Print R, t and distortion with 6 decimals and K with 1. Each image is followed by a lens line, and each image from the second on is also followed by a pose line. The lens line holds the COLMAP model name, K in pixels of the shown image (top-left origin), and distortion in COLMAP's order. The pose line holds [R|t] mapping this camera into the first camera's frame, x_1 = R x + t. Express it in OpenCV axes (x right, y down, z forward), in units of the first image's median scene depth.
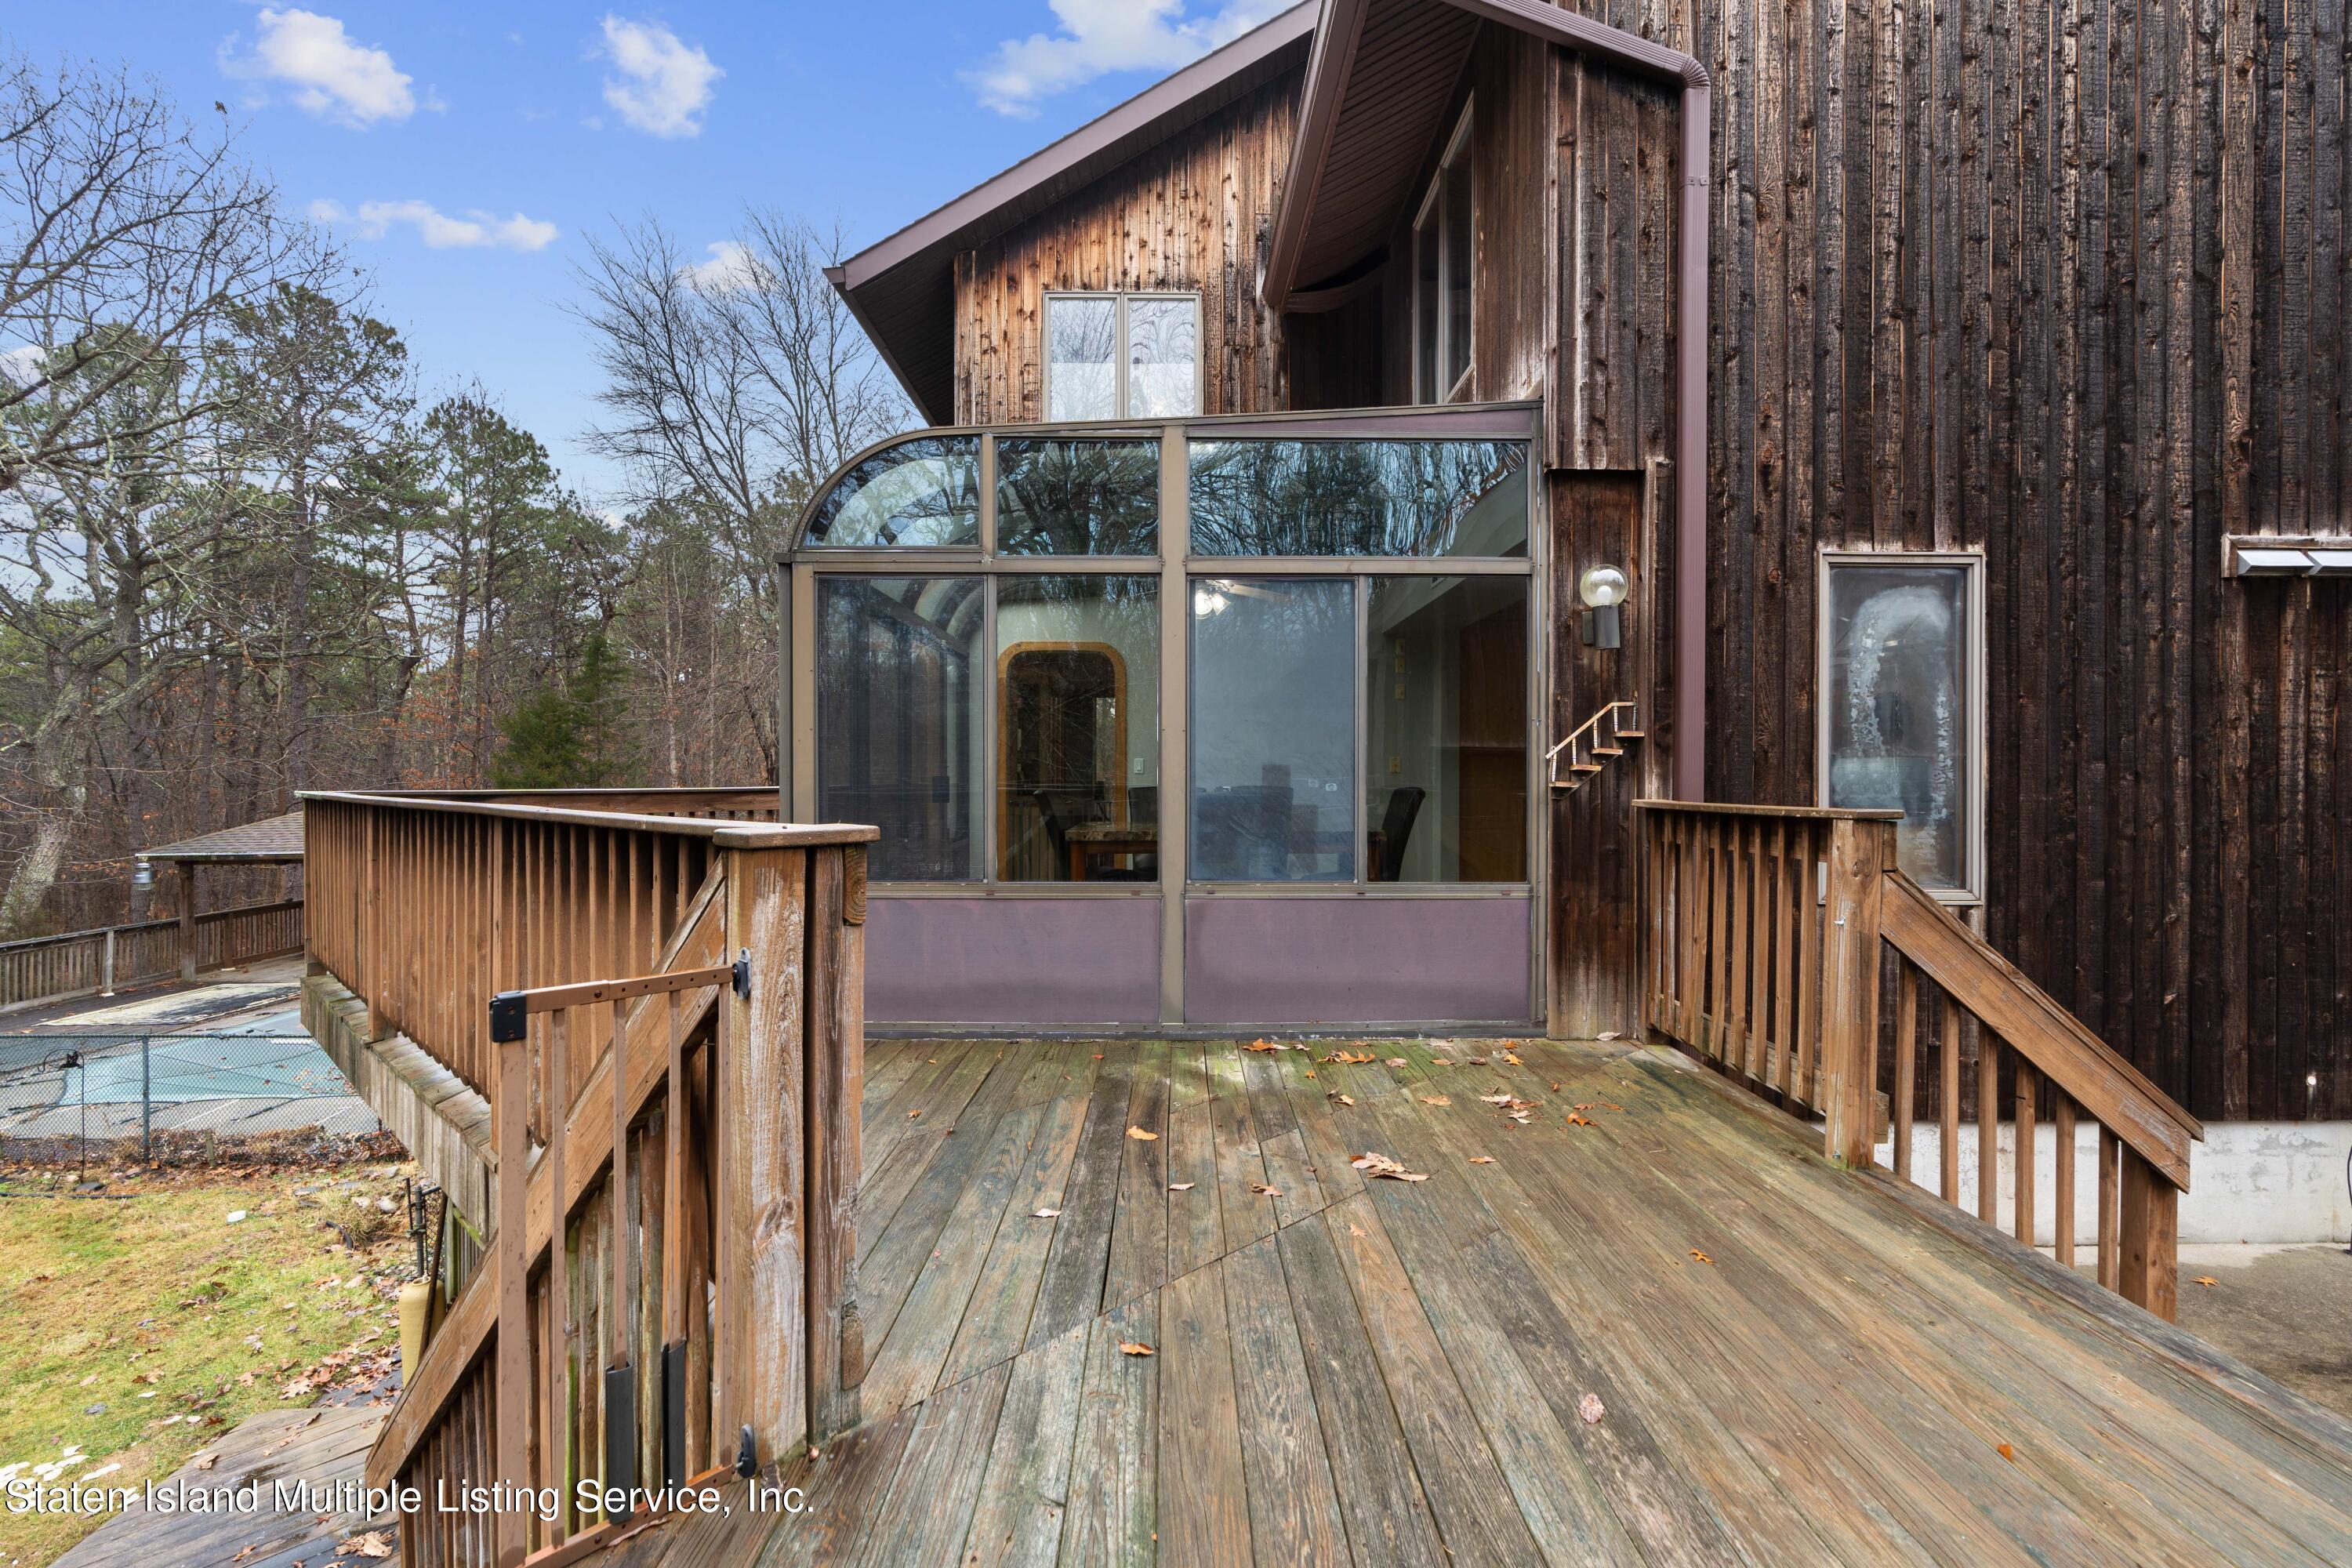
lens RADIAL K [[1059.5, 0, 1191.8], [0, 1059.5, 786.5], [0, 0, 1]] dist [-0.010824, 0.003897]
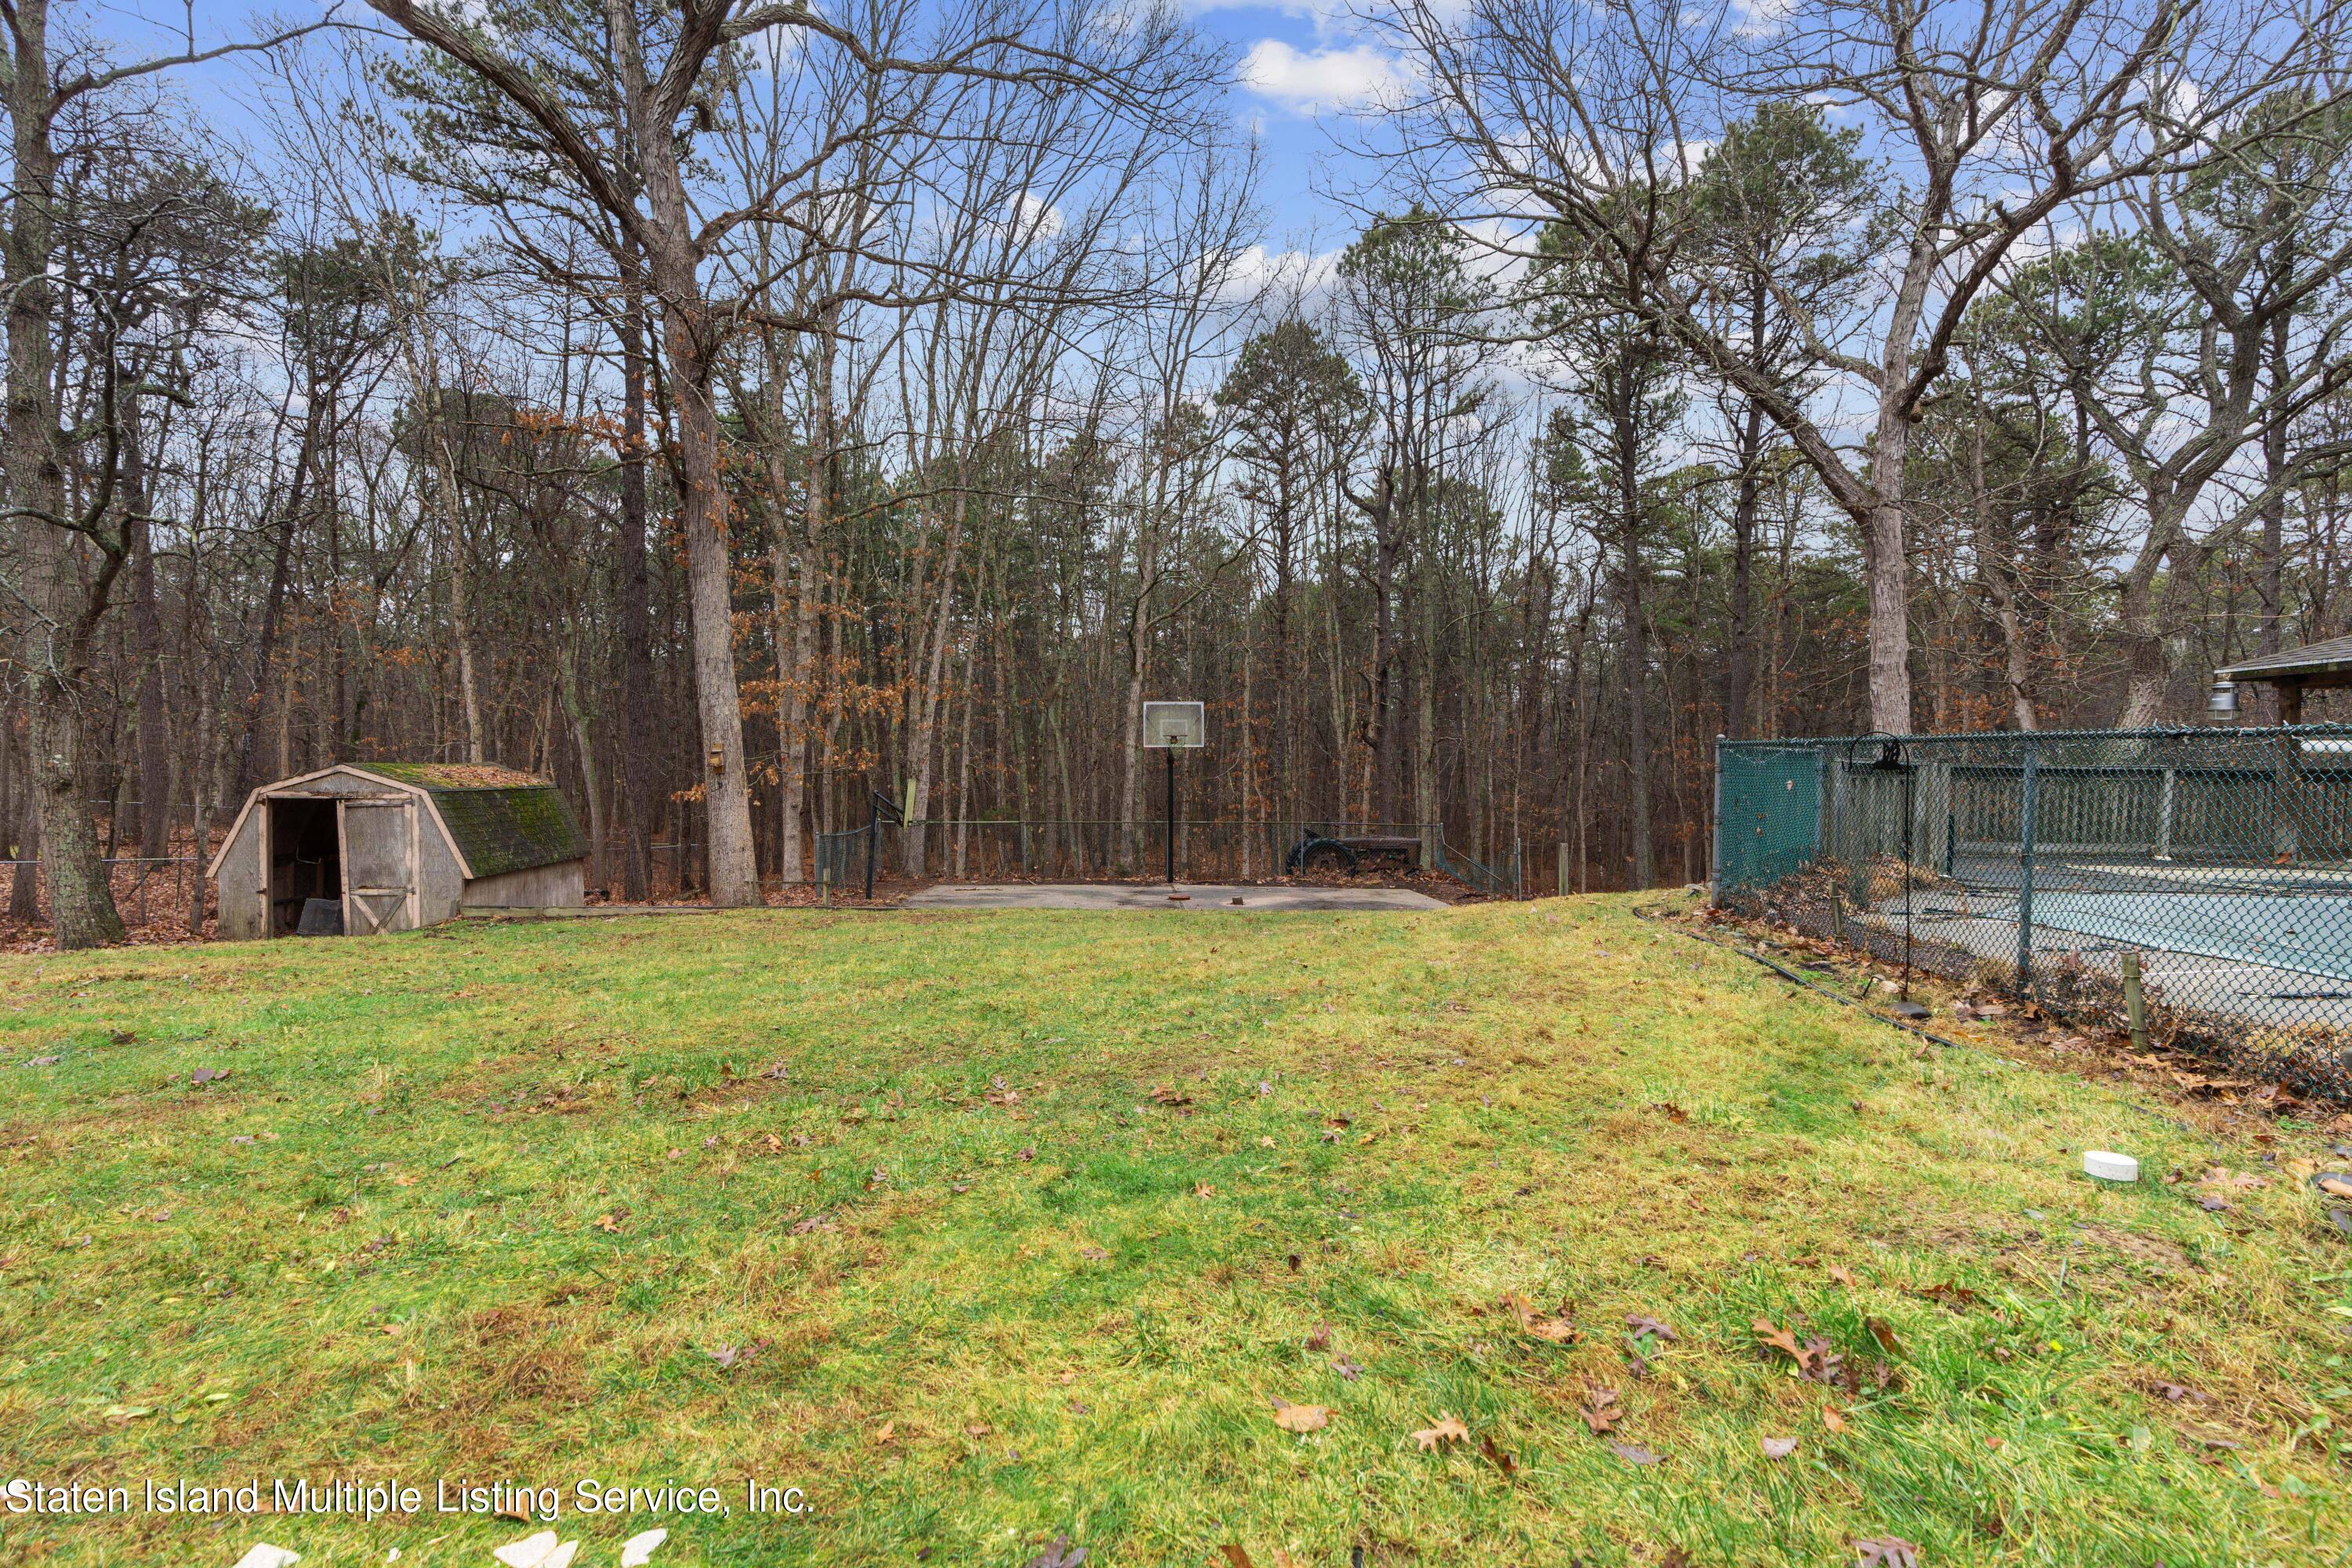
lens RADIAL K [[1059.5, 0, 1194.2], [0, 1059.5, 774.8], [0, 0, 1]] dist [-0.010824, 0.003897]
pose [[-0.040685, 0.010481, -0.999117, -0.510896], [-0.023858, 0.999650, 0.011458, 0.260098], [0.998887, 0.024303, -0.040421, 0.650653]]
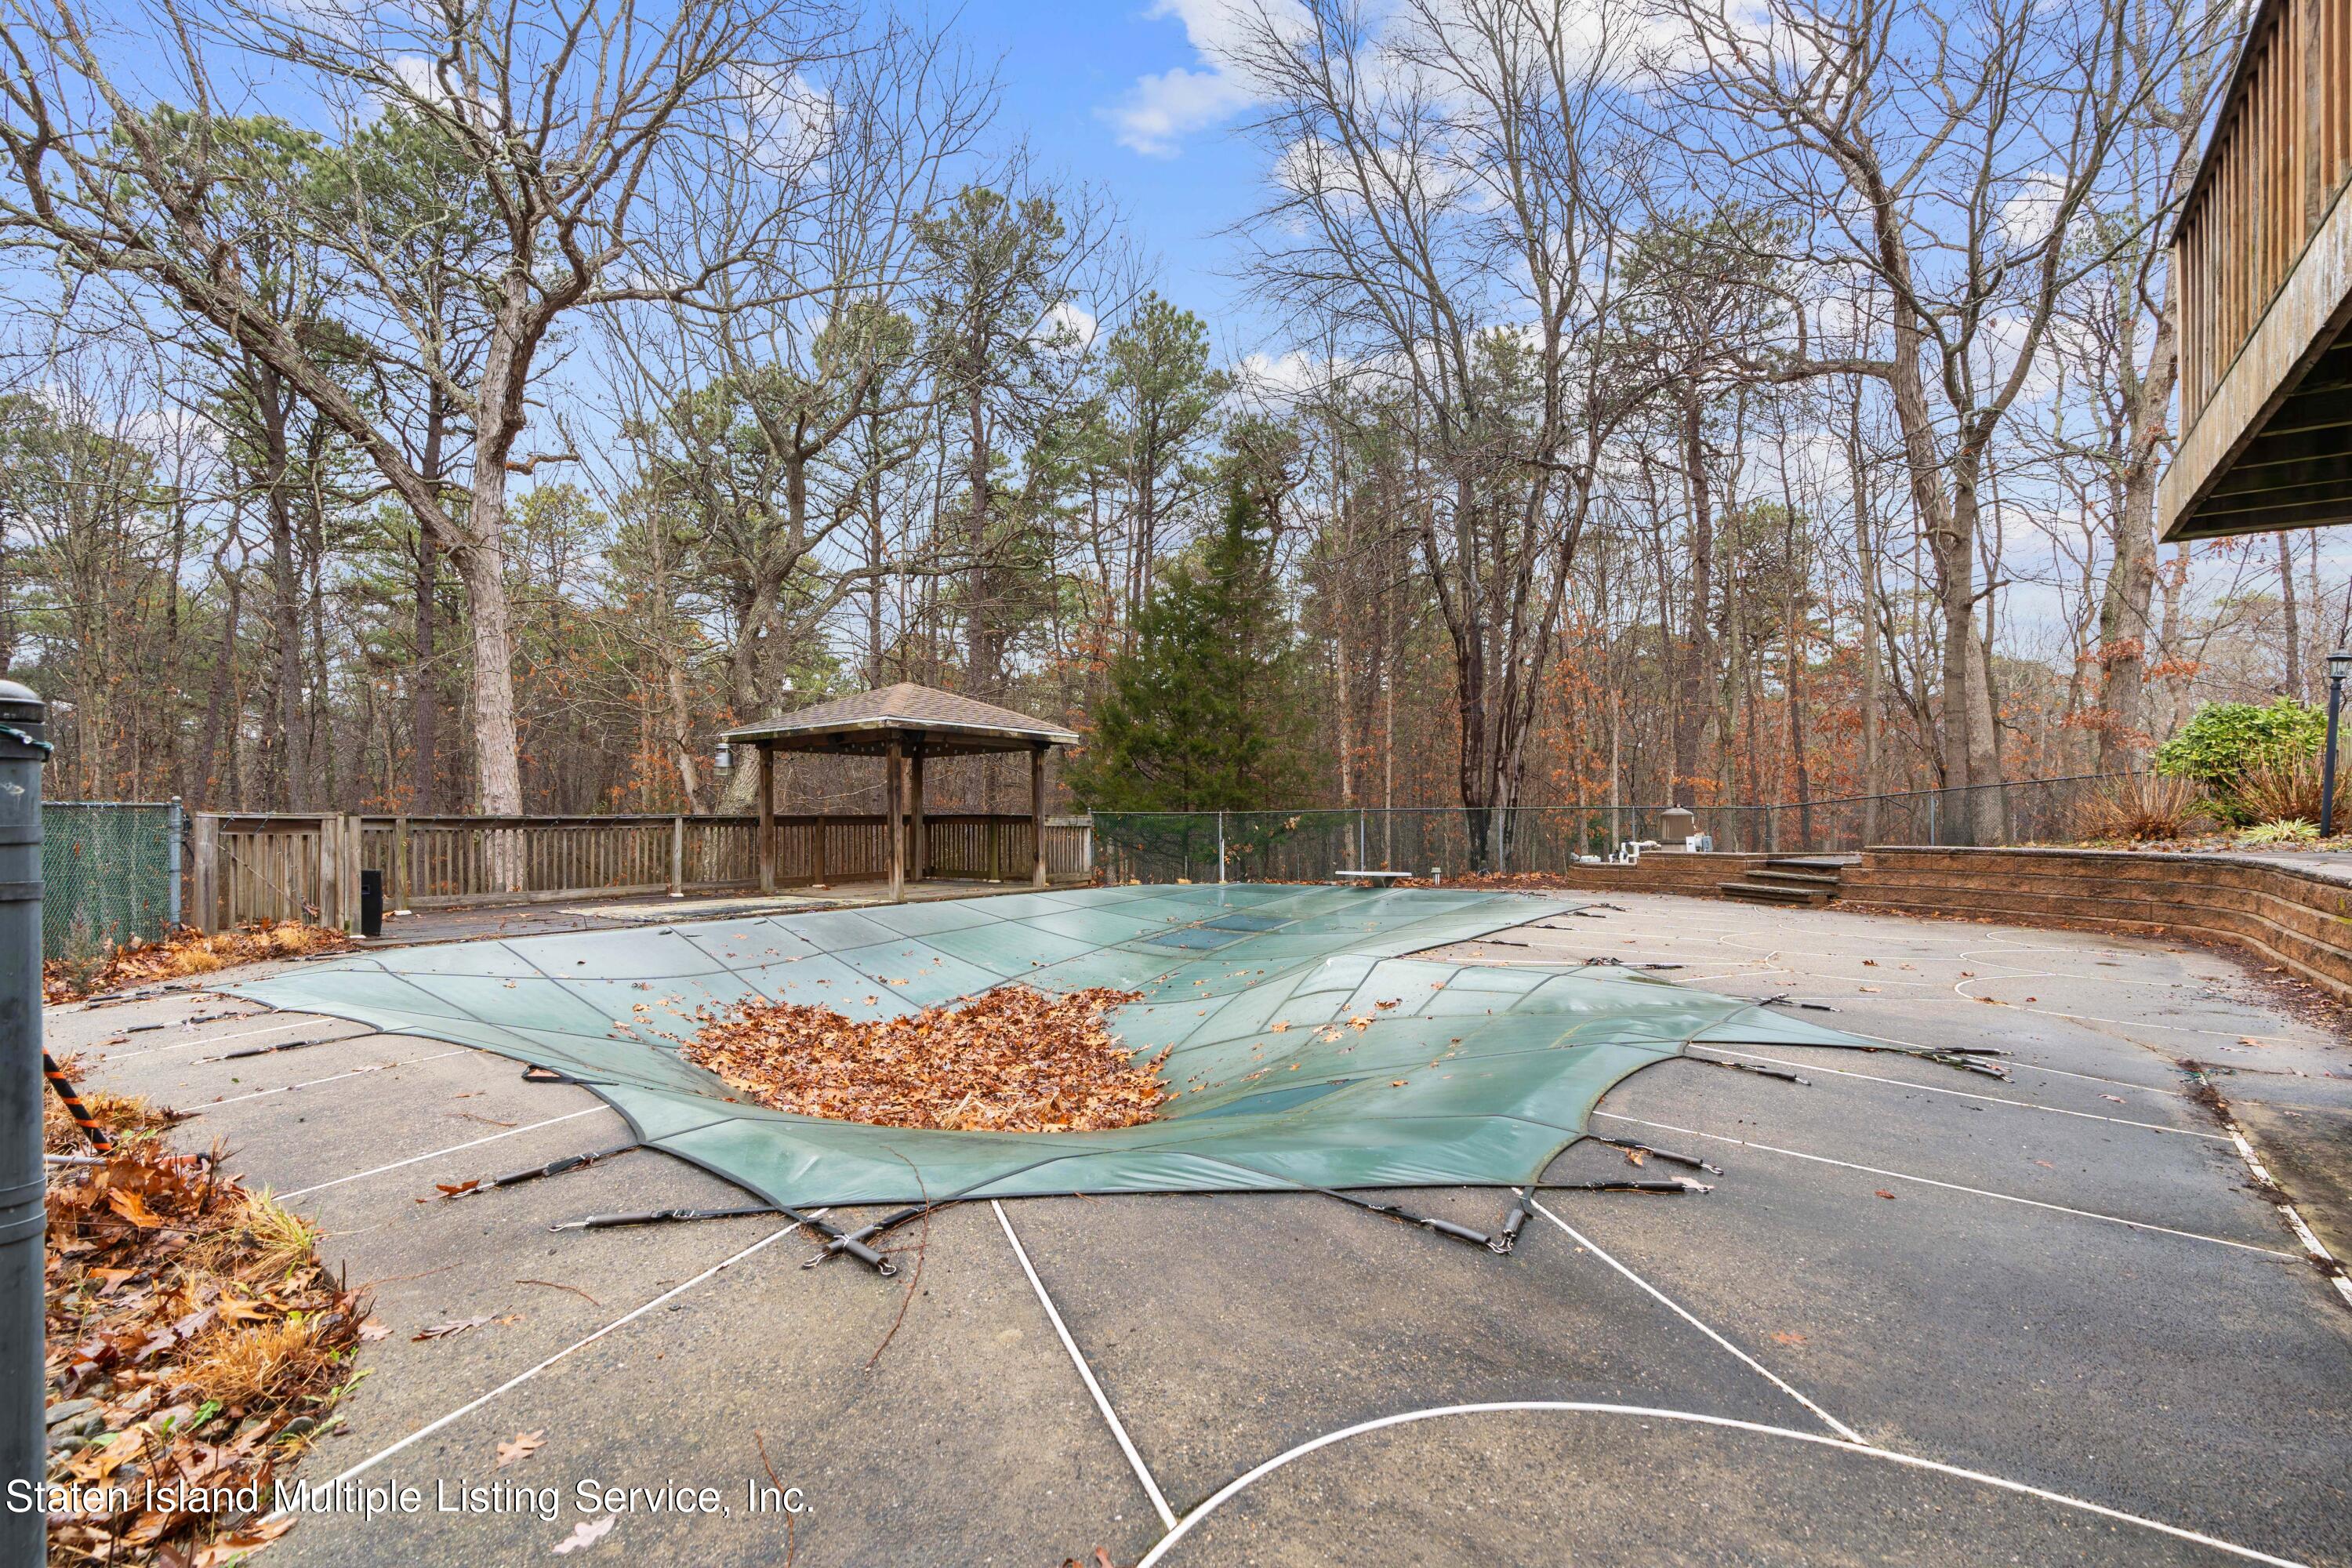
lens RADIAL K [[1059.5, 0, 1170.9], [0, 1059.5, 818.1], [0, 0, 1]] dist [-0.010824, 0.003897]
pose [[0.793513, 0.001946, -0.608551, -0.384758], [-0.007904, 0.999943, -0.007109, 0.245961], [0.608502, 0.010451, 0.793483, 1.012948]]
